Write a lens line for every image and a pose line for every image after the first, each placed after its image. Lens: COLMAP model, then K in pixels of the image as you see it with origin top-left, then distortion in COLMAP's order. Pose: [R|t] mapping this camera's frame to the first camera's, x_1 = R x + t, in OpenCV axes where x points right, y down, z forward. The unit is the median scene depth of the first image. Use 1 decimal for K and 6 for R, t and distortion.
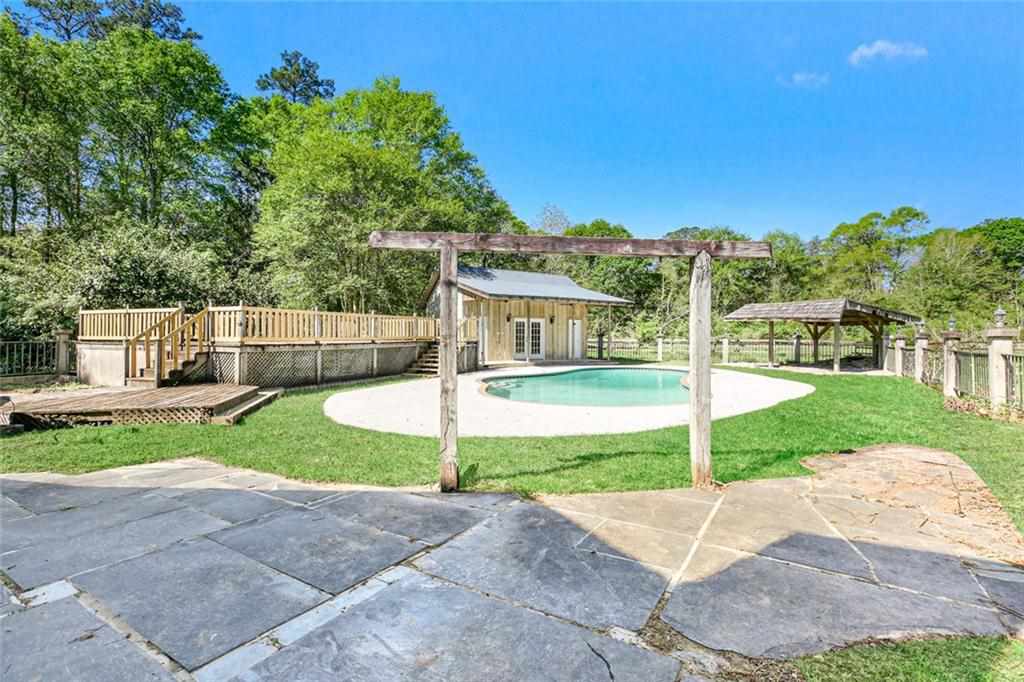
lens RADIAL K [[487.7, 0, 531.7], [0, 487.7, 368.7], [0, 0, 1]] dist [-0.018965, 0.000187]
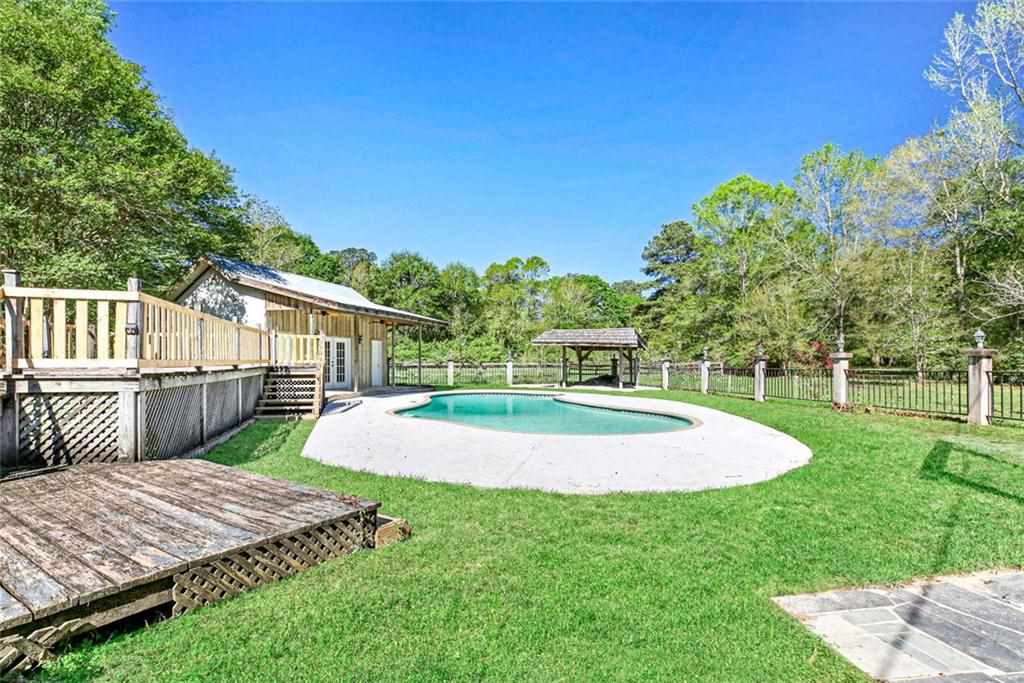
lens RADIAL K [[498.3, 0, 539.9], [0, 498.3, 360.8], [0, 0, 1]] dist [-0.000005, 0.000155]
pose [[0.756365, -0.002452, 0.654145, -0.284842], [0.046178, 0.997698, -0.049655, -0.009690], [-0.652517, 0.067764, 0.754738, 0.176377]]
